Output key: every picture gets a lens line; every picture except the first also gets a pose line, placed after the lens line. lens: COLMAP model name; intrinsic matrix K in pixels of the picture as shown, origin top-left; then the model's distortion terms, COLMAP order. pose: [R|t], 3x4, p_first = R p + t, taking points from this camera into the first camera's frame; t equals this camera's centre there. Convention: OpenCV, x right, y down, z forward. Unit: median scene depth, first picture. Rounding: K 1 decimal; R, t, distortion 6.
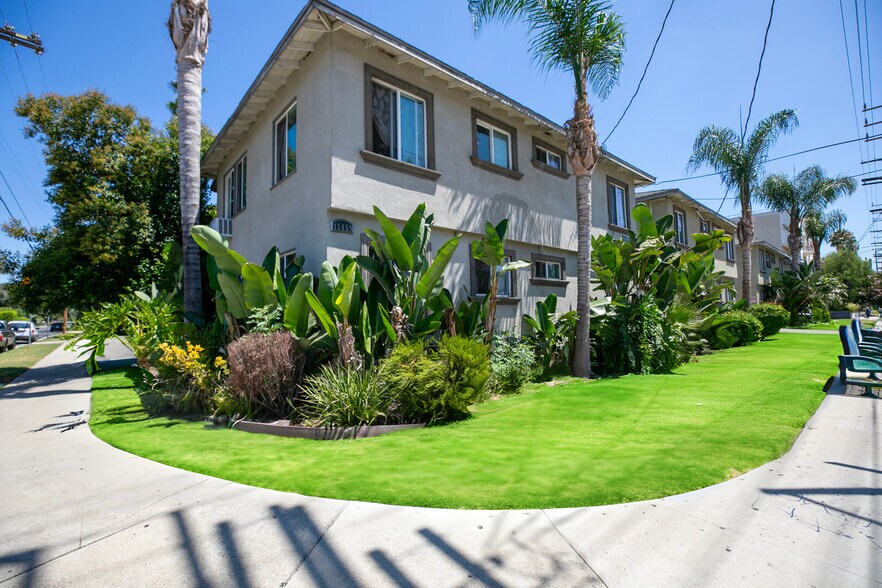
lens RADIAL K [[421.6, 0, 441.0], [0, 421.6, 294.0], [0, 0, 1]] dist [-0.046480, 0.017164]
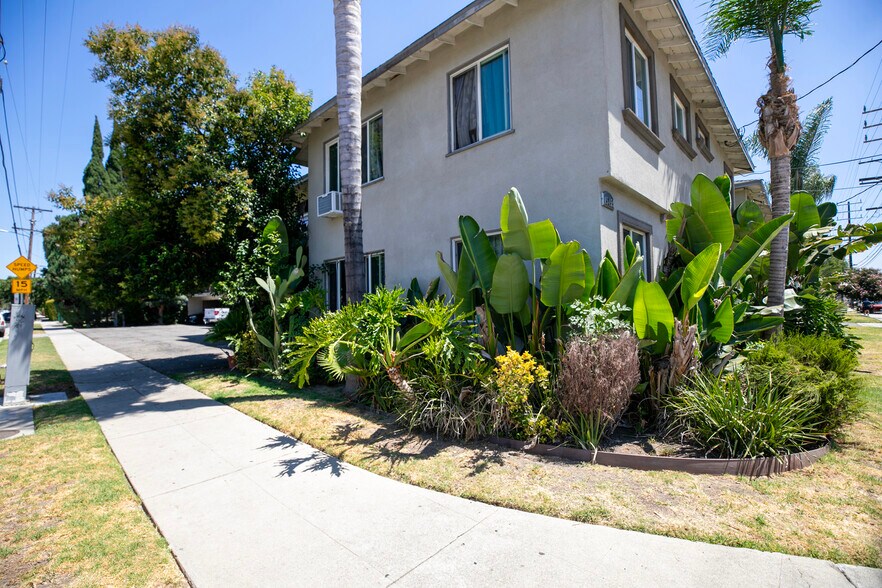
lens RADIAL K [[421.6, 0, 441.0], [0, 421.6, 294.0], [0, 0, 1]] dist [-0.046480, 0.017164]
pose [[0.995689, 0.004292, 0.092656, -0.452727], [-0.006083, 0.999800, 0.019059, 0.005687], [-0.092555, -0.019541, 0.995516, 0.158590]]
